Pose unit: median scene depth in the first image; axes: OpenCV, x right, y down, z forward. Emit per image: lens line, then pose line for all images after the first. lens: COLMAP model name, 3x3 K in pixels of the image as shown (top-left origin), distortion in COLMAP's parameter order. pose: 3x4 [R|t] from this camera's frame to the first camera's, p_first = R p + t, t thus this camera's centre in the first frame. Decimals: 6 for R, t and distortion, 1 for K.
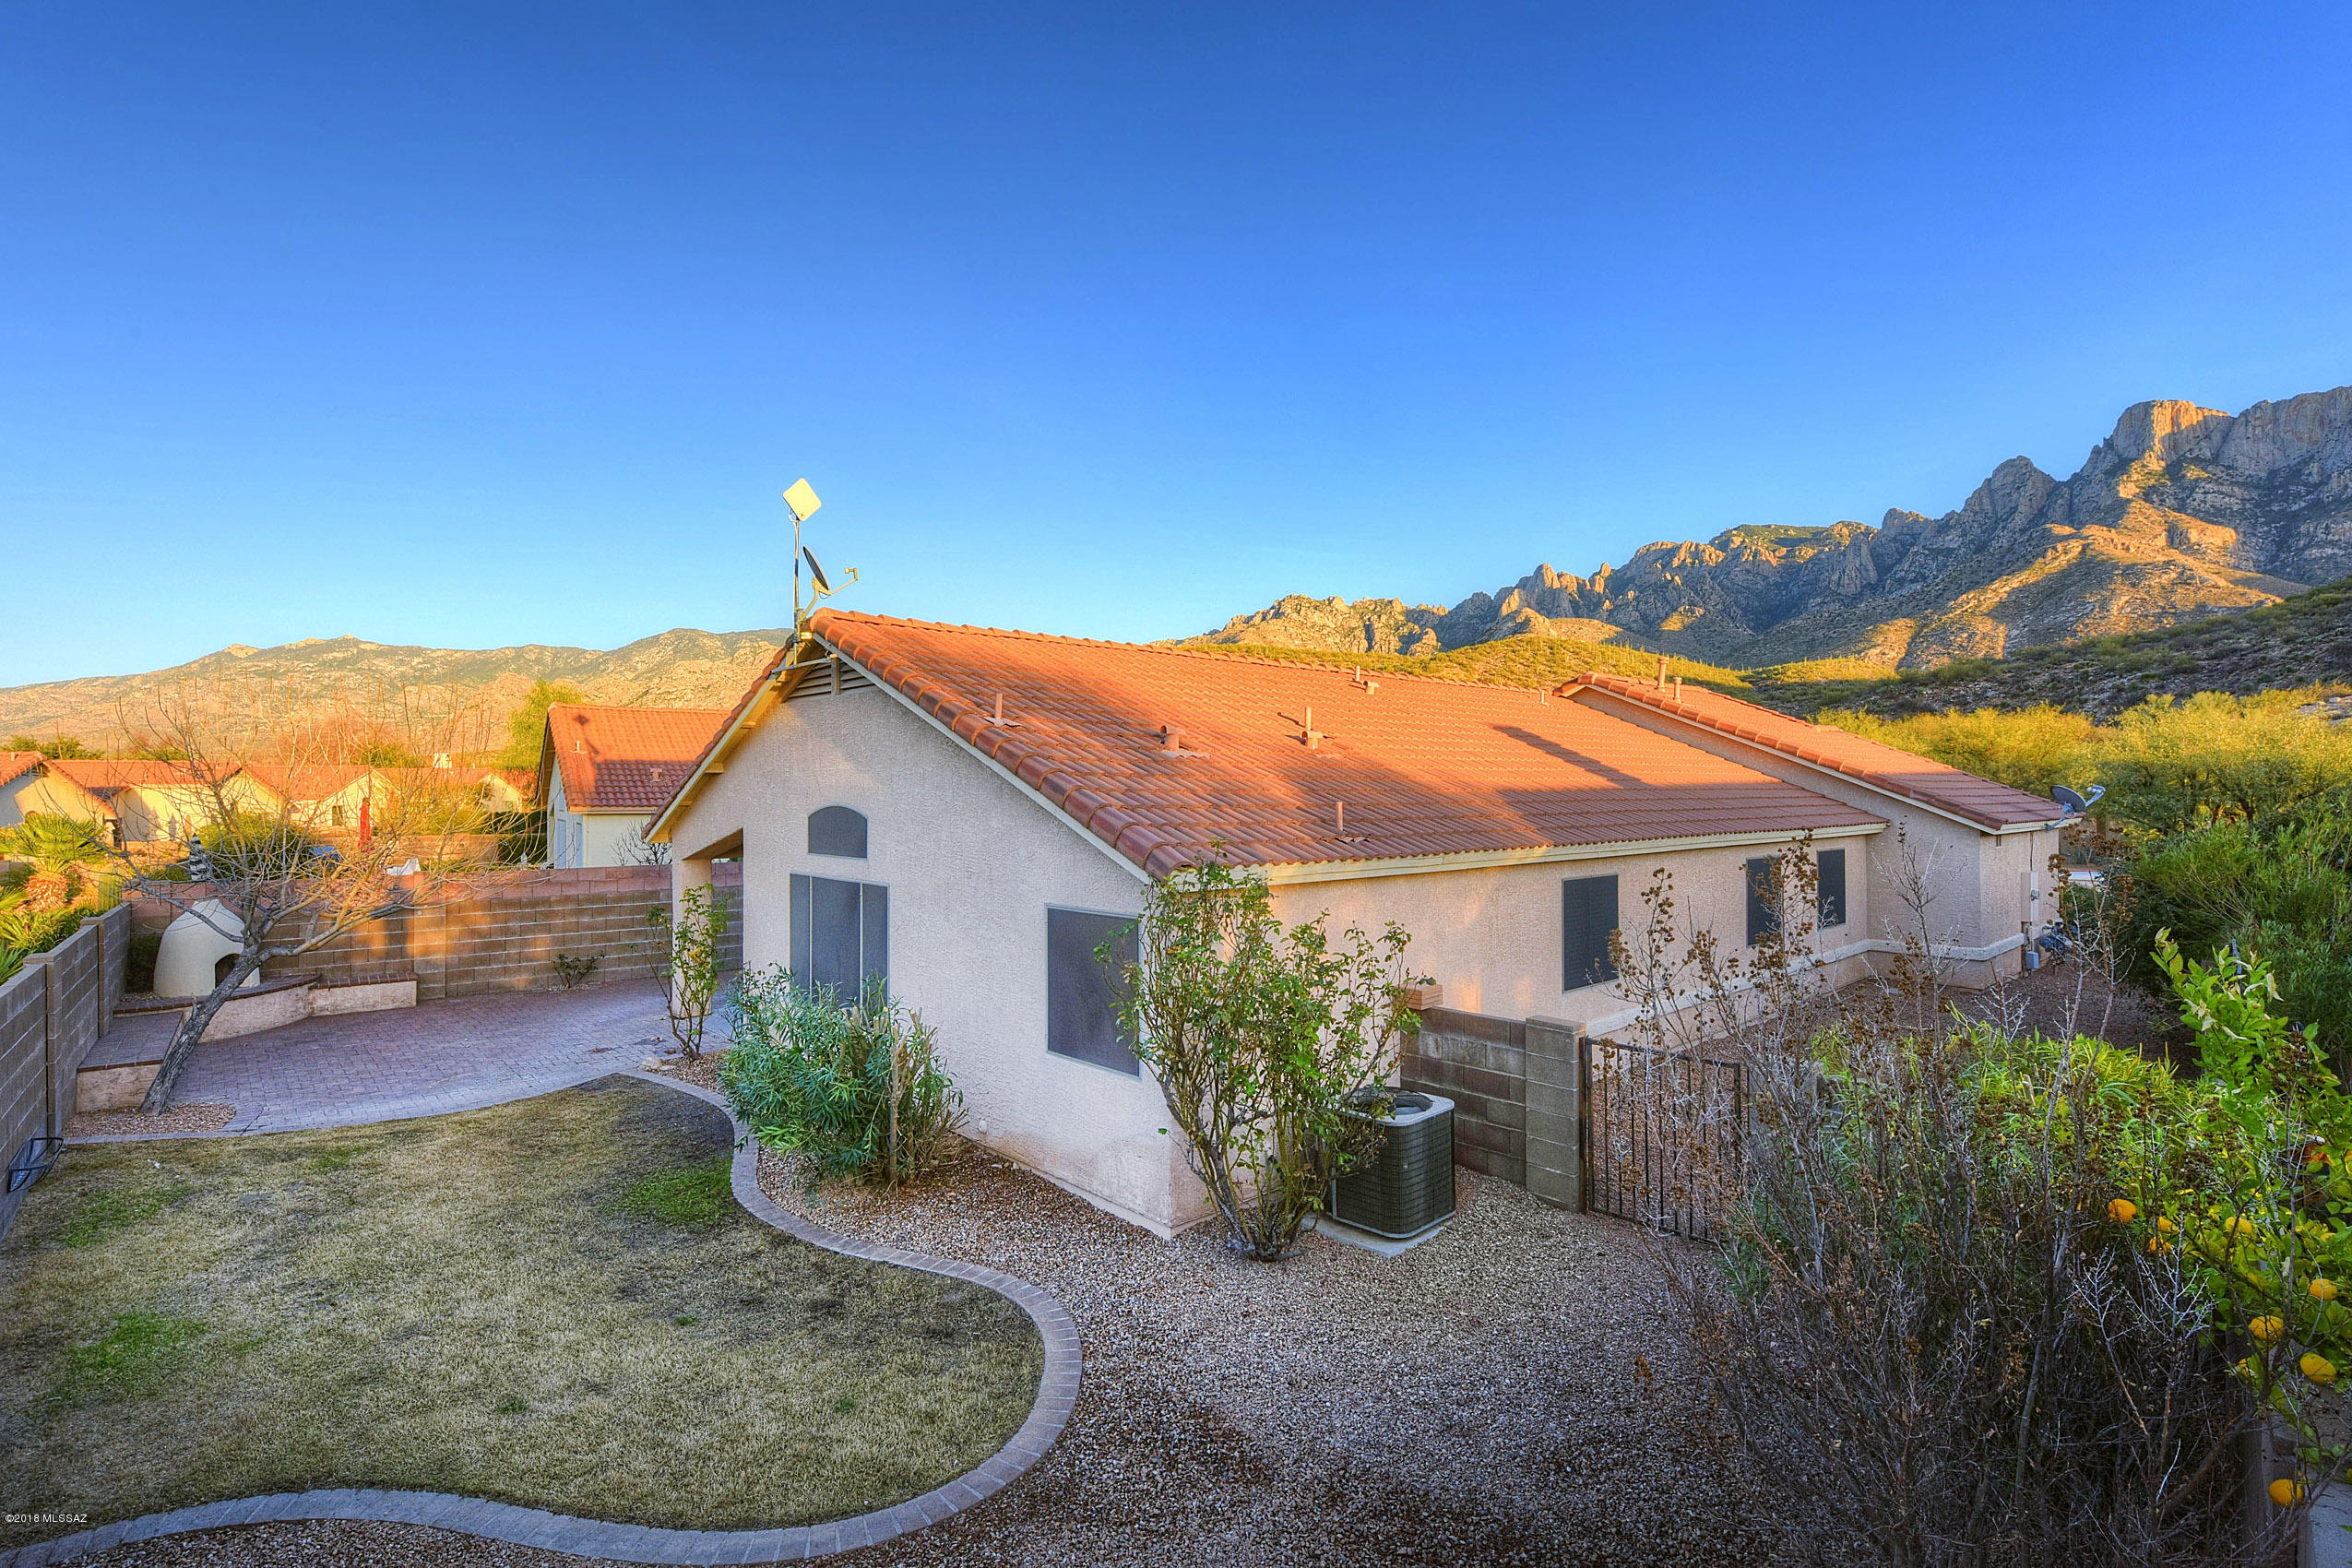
lens RADIAL K [[1022.4, 0, 1229.2], [0, 1022.4, 814.2], [0, 0, 1]] dist [-0.001808, -0.000323]
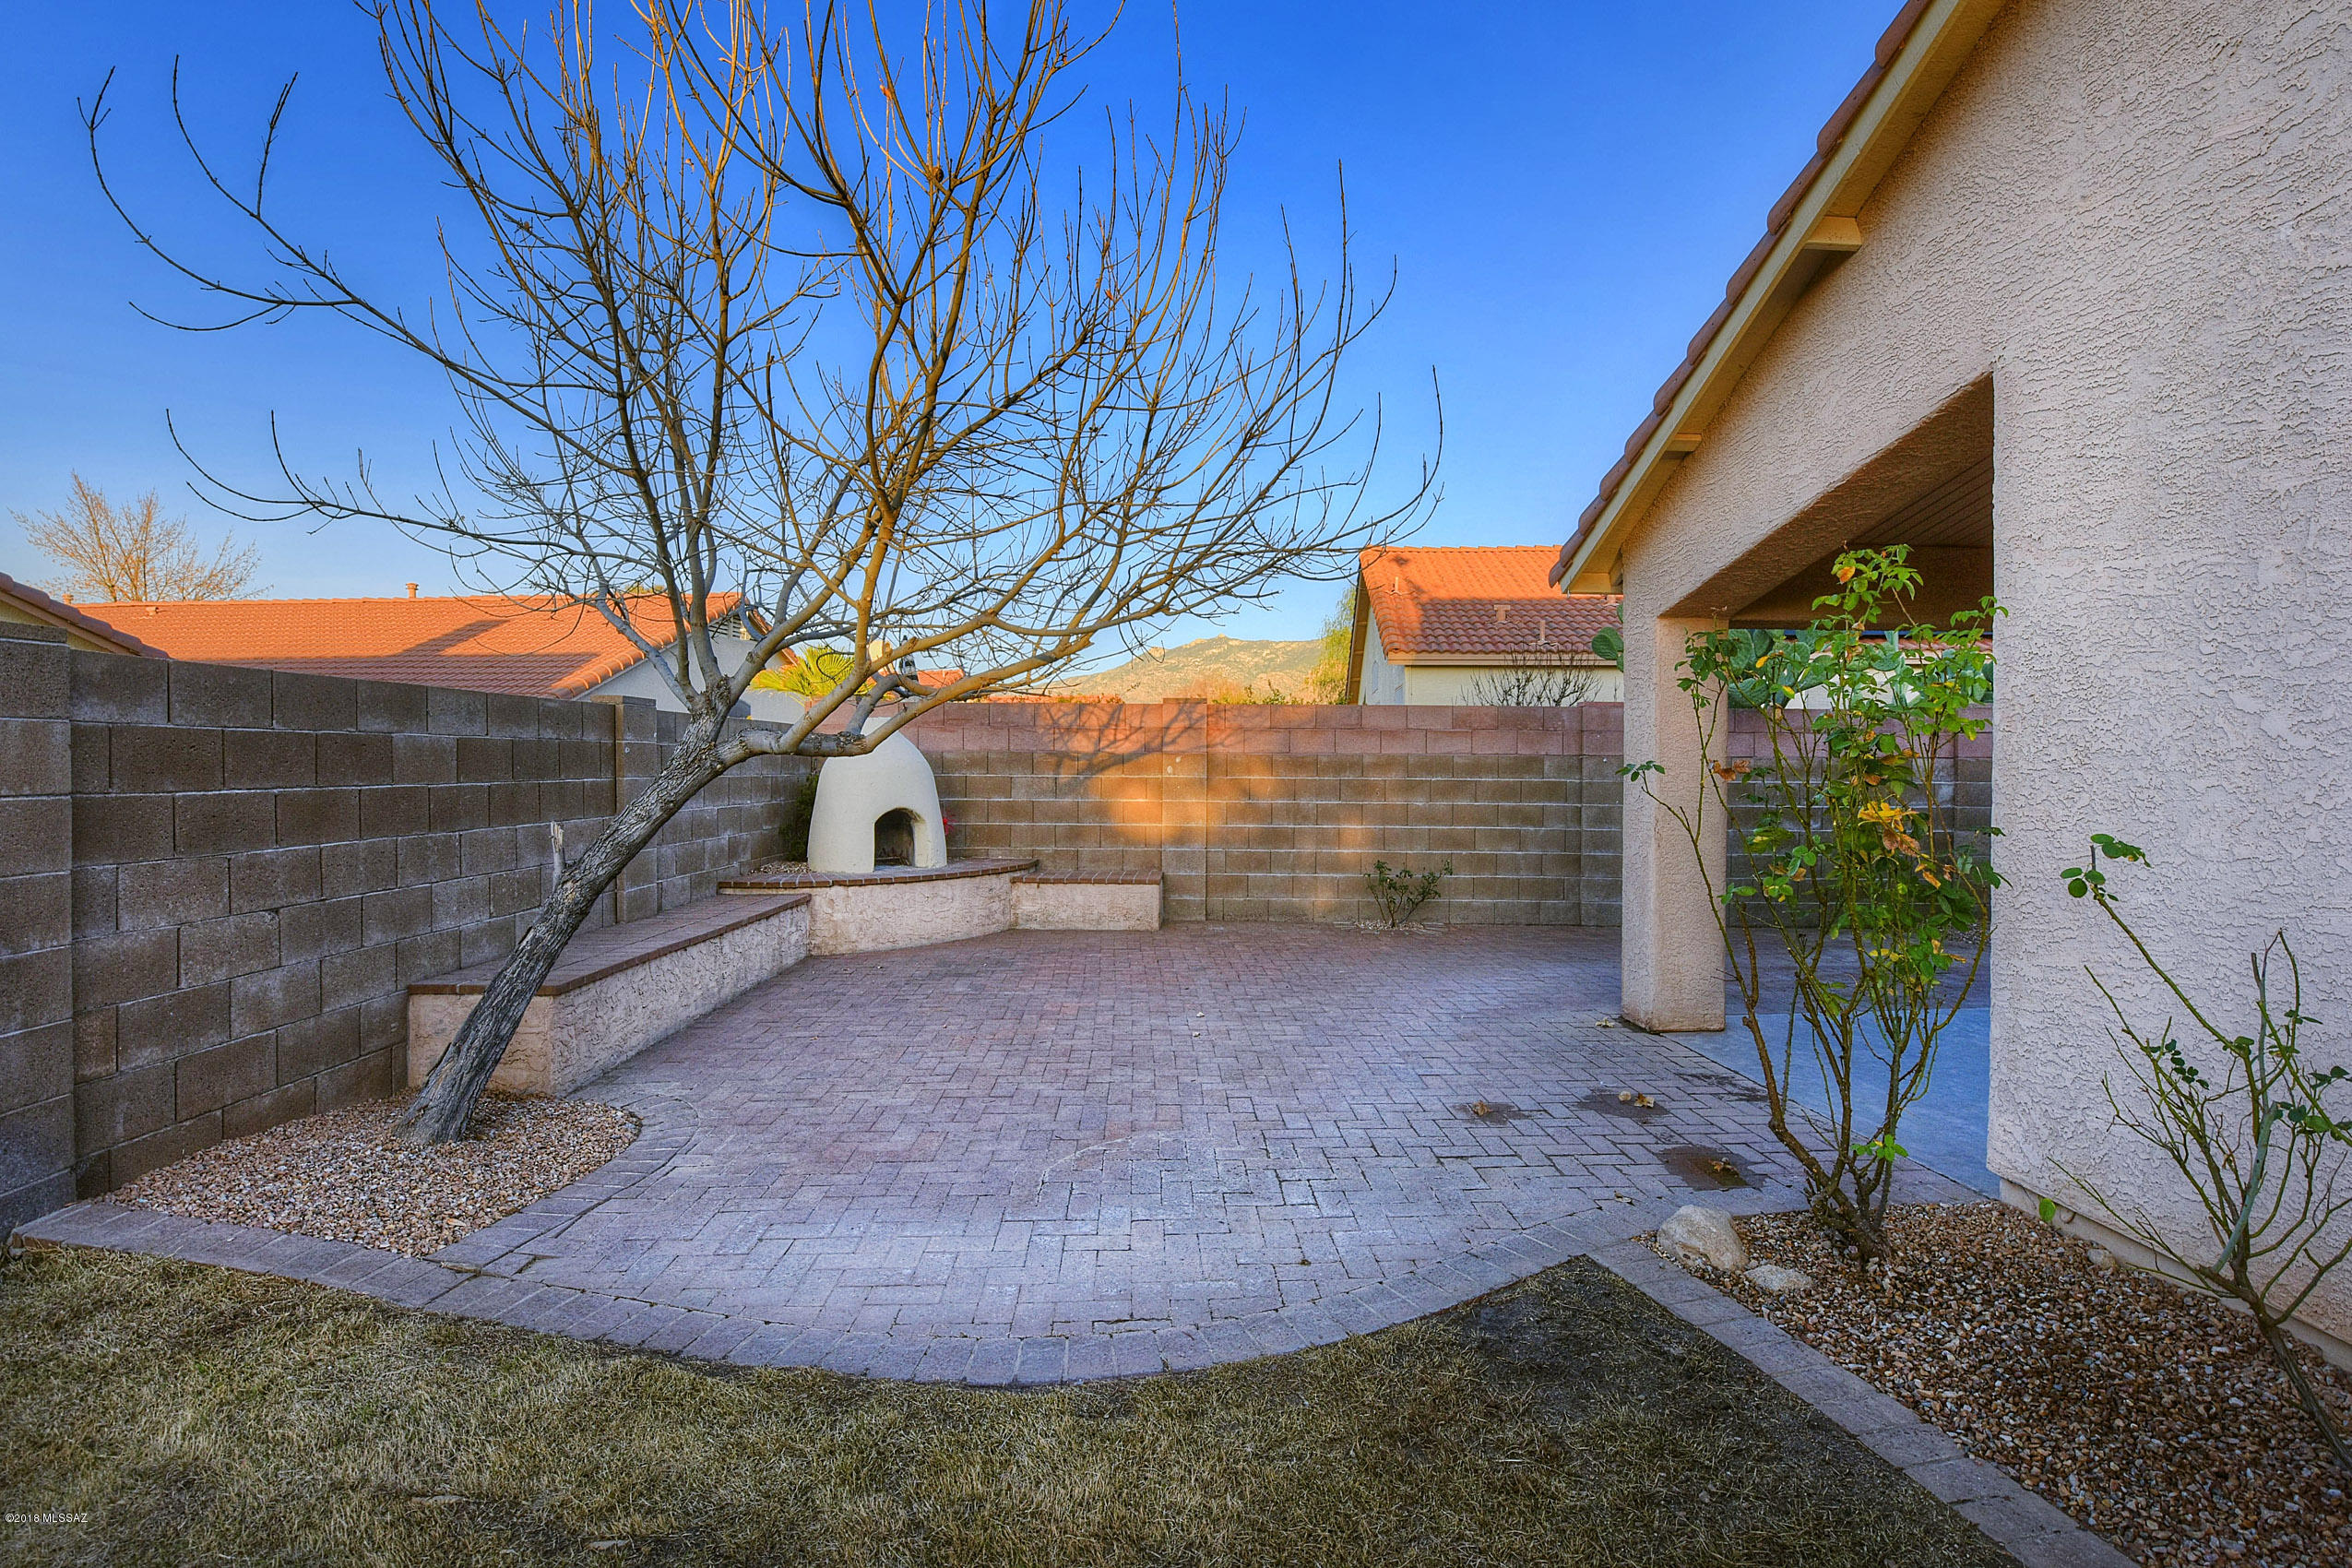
lens RADIAL K [[1022.4, 0, 1175.0], [0, 1022.4, 788.7], [0, 0, 1]] dist [-0.001808, -0.000323]
pose [[0.721054, 0.001422, -0.692878, -0.261042], [-0.003299, 0.999994, -0.001381, 0.072076], [0.692872, 0.003282, 0.721054, 0.390495]]
